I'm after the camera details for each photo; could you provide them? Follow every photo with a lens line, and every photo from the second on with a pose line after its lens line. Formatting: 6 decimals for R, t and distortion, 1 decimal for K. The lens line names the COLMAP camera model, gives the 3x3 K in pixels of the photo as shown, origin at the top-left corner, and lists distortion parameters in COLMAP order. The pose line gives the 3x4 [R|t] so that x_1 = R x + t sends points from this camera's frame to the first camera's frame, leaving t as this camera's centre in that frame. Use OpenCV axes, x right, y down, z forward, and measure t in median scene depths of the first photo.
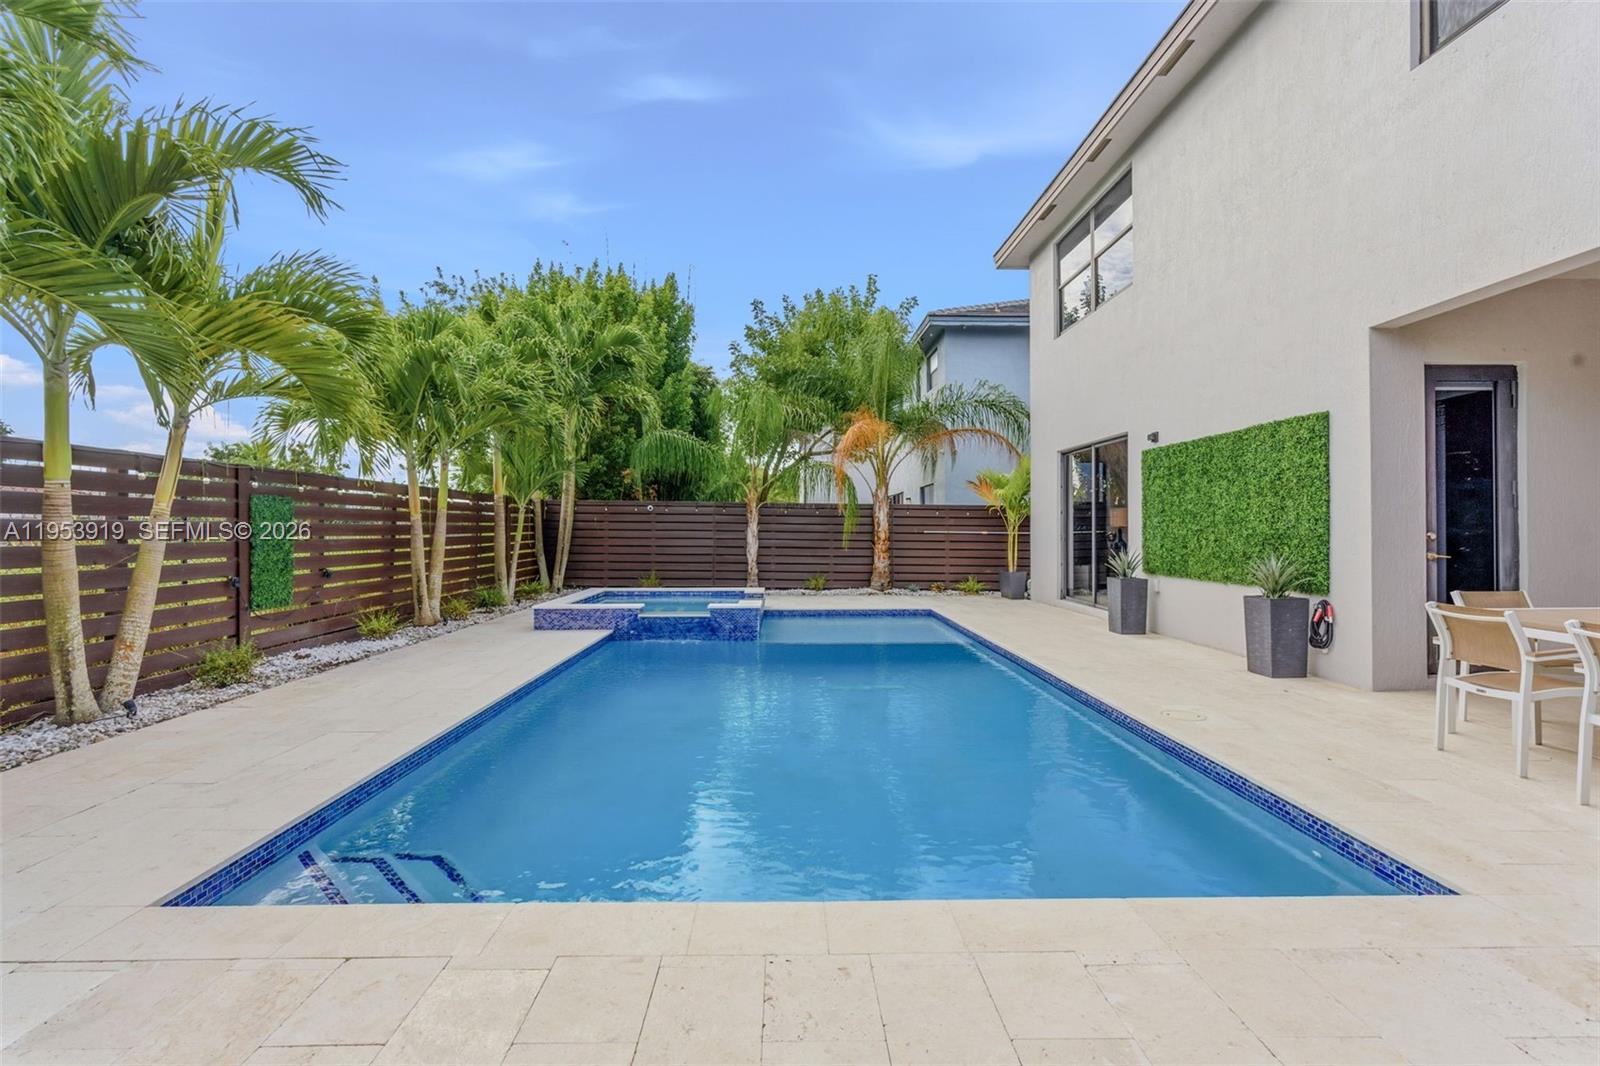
lens RADIAL K [[719.9, 0, 802.1], [0, 719.9, 524.9], [0, 0, 1]] dist [-0.000747, 0.000285]
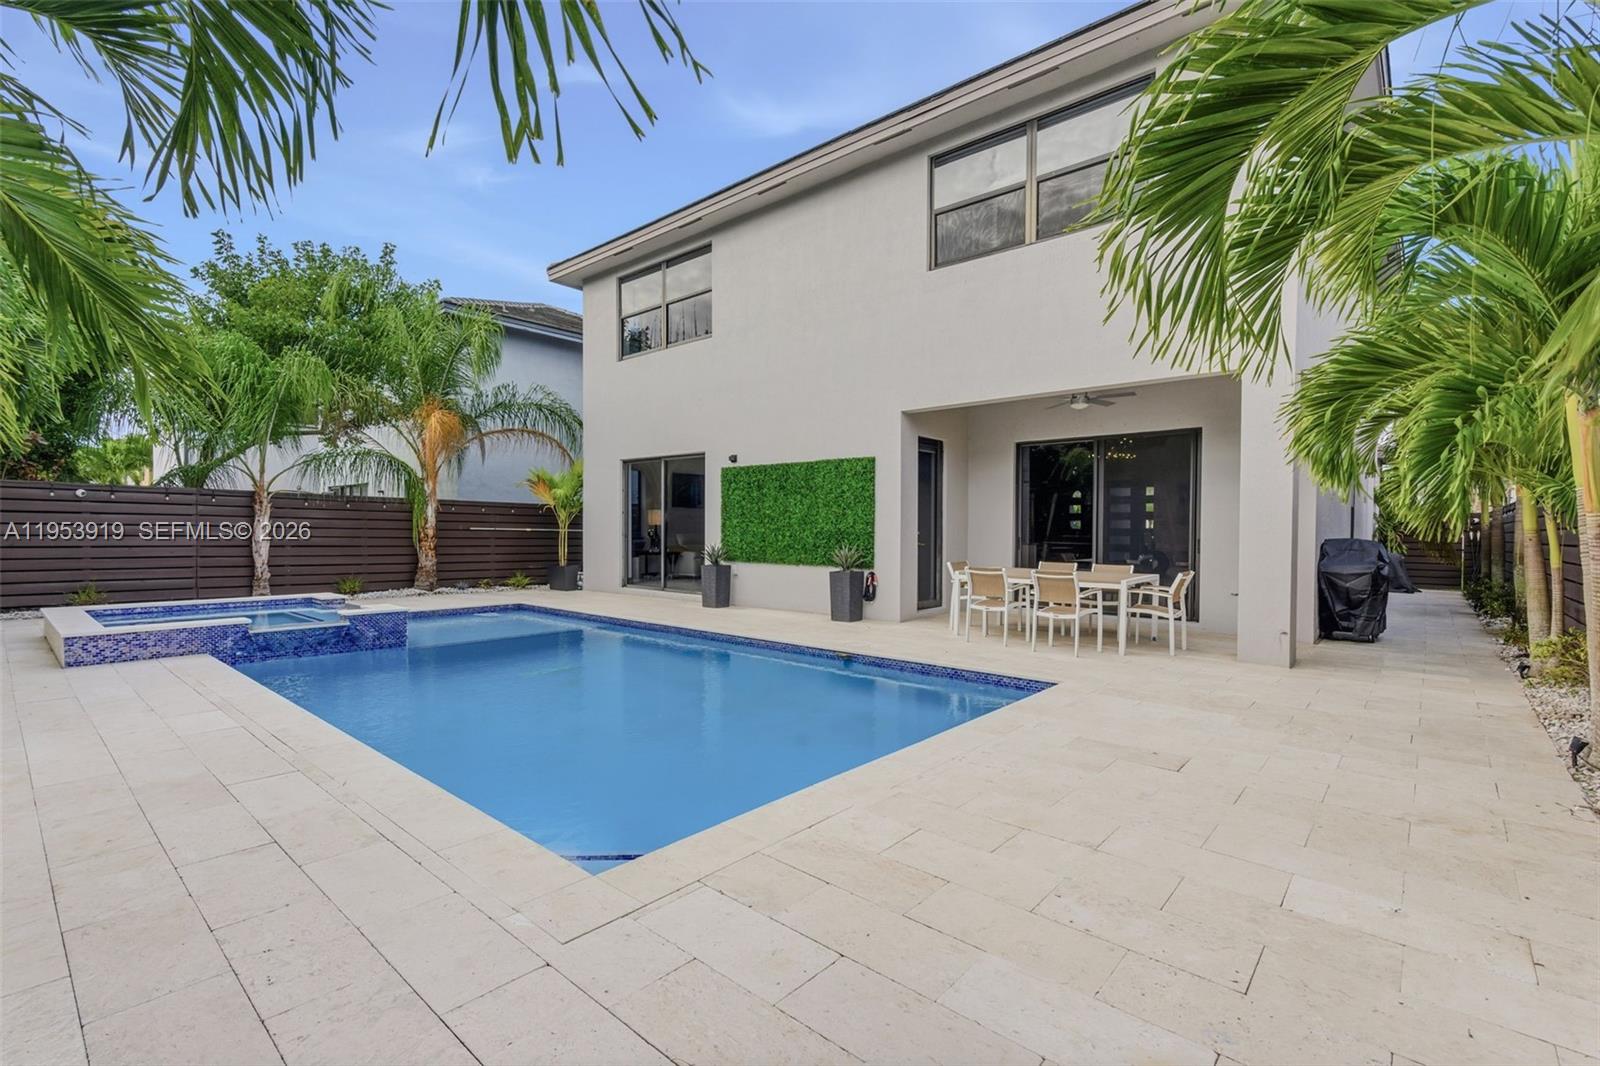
lens RADIAL K [[719.9, 0, 794.2], [0, 719.9, 537.7], [0, 0, 1]] dist [-0.000747, 0.000285]
pose [[0.671234, -0.004272, 0.741233, -0.404385], [-0.011757, 0.999796, 0.016409, 0.001189], [-0.741152, -0.019729, 0.671047, 0.017574]]
